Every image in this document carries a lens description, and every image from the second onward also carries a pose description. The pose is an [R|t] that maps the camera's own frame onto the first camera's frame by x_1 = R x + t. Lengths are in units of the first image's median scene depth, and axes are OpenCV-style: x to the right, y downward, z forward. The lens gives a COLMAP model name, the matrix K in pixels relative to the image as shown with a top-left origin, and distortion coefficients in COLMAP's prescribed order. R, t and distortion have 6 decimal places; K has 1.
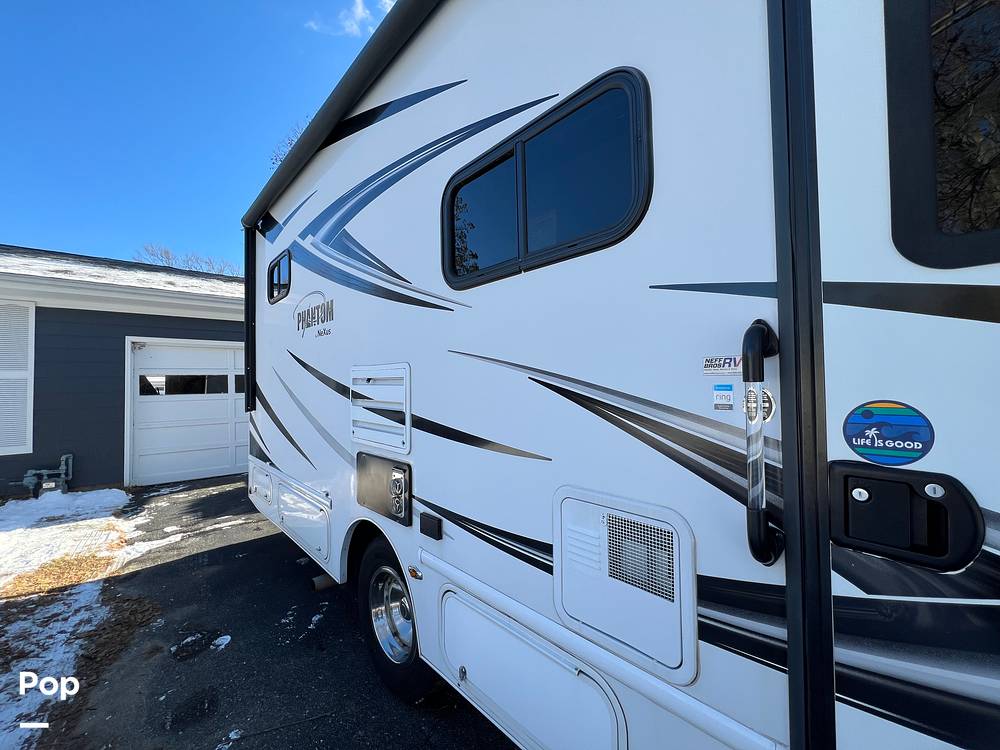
lens RADIAL K [[398.3, 0, 496.8], [0, 398.3, 374.4], [0, 0, 1]] dist [-0.003311, 0.000606]
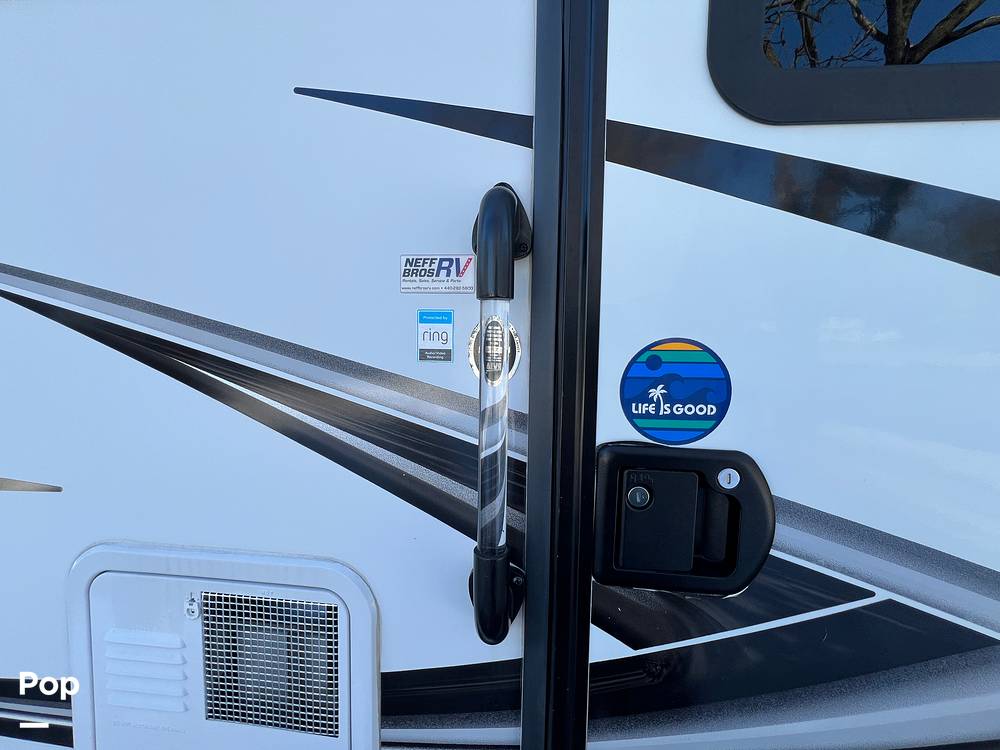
lens RADIAL K [[441.4, 0, 490.1], [0, 441.4, 380.5], [0, 0, 1]] dist [-0.003129, -0.000037]
pose [[0.751206, -0.020225, 0.659758, 0.196673], [-0.040149, 0.996280, 0.076255, 0.054778], [-0.658845, -0.083771, 0.747600, 0.419210]]
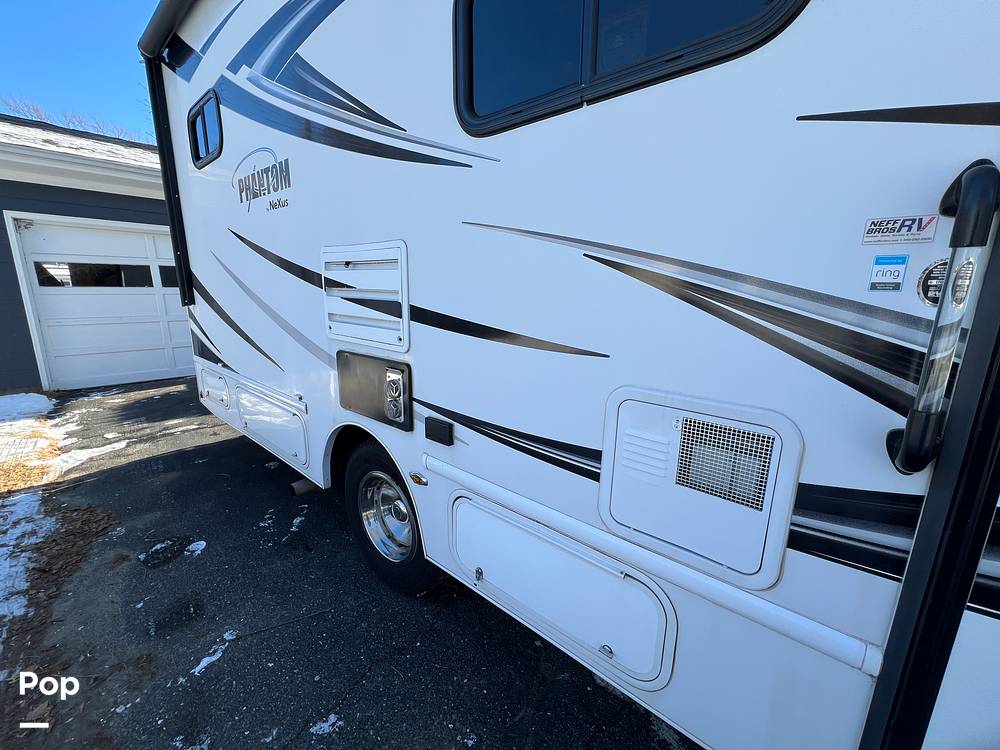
lens RADIAL K [[398.3, 0, 499.1], [0, 398.3, 374.3], [0, 0, 1]] dist [-0.003311, 0.000606]
pose [[0.993040, 0.003241, 0.117731, -0.215353], [-0.030457, 0.972685, 0.230123, 0.074805], [-0.113769, -0.232107, 0.966014, 0.238603]]
